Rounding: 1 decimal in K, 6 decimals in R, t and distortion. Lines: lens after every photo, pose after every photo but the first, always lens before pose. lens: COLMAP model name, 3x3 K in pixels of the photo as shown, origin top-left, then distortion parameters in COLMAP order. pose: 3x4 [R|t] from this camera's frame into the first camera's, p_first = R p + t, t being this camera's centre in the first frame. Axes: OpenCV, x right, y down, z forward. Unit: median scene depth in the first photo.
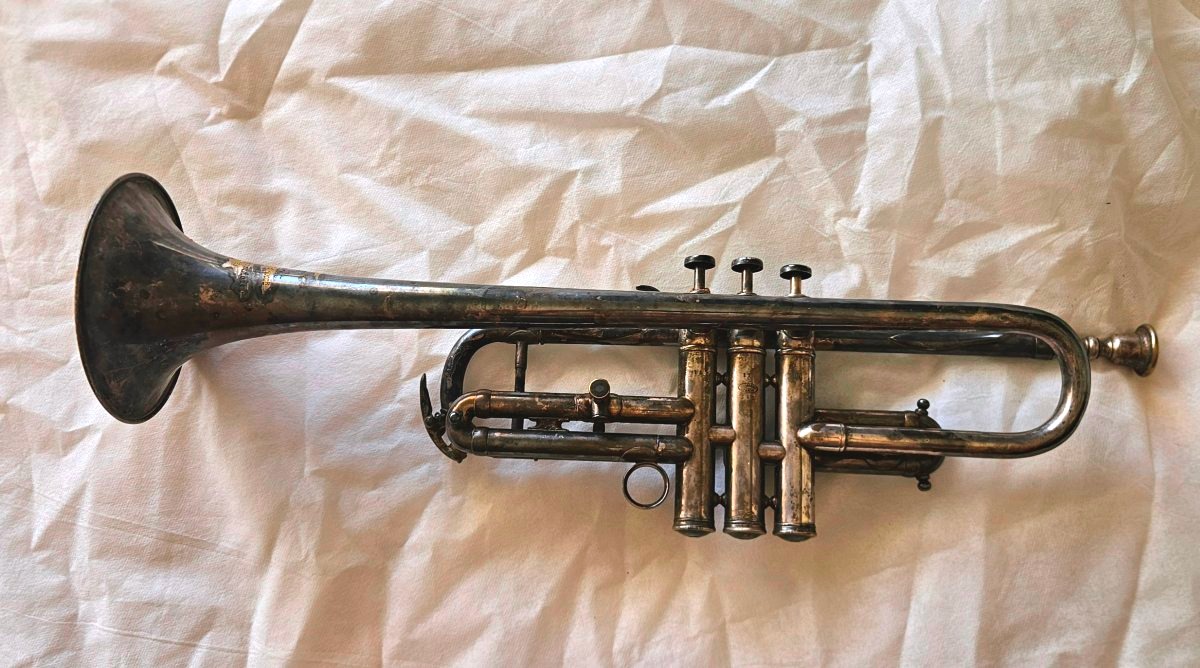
lens RADIAL K [[941.4, 0, 600.0], [0, 941.4, 334.0], [0, 0, 1]] dist [-0.001726, 0.001680]
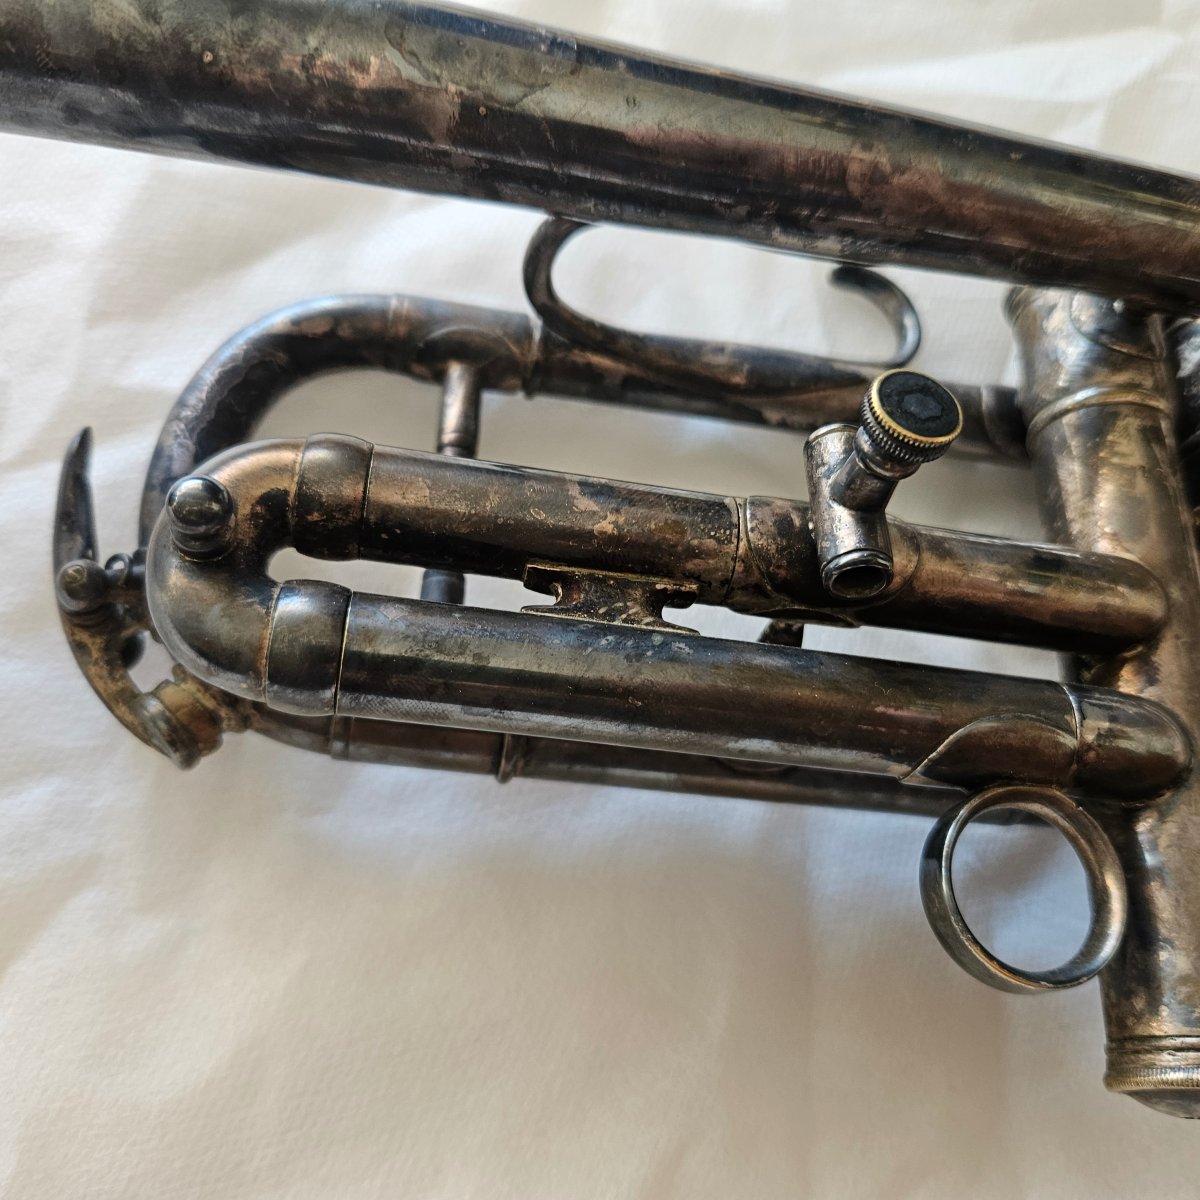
lens RADIAL K [[1096.8, 0, 600.0], [0, 1096.8, 600.0], [0, 0, 1]] dist [0.005795, 0.007326]
pose [[0.976933, 0.097526, 0.189978, -0.103427], [-0.066882, 0.984601, -0.161517, 0.132160], [-0.202804, 0.145086, 0.968411, 0.698141]]
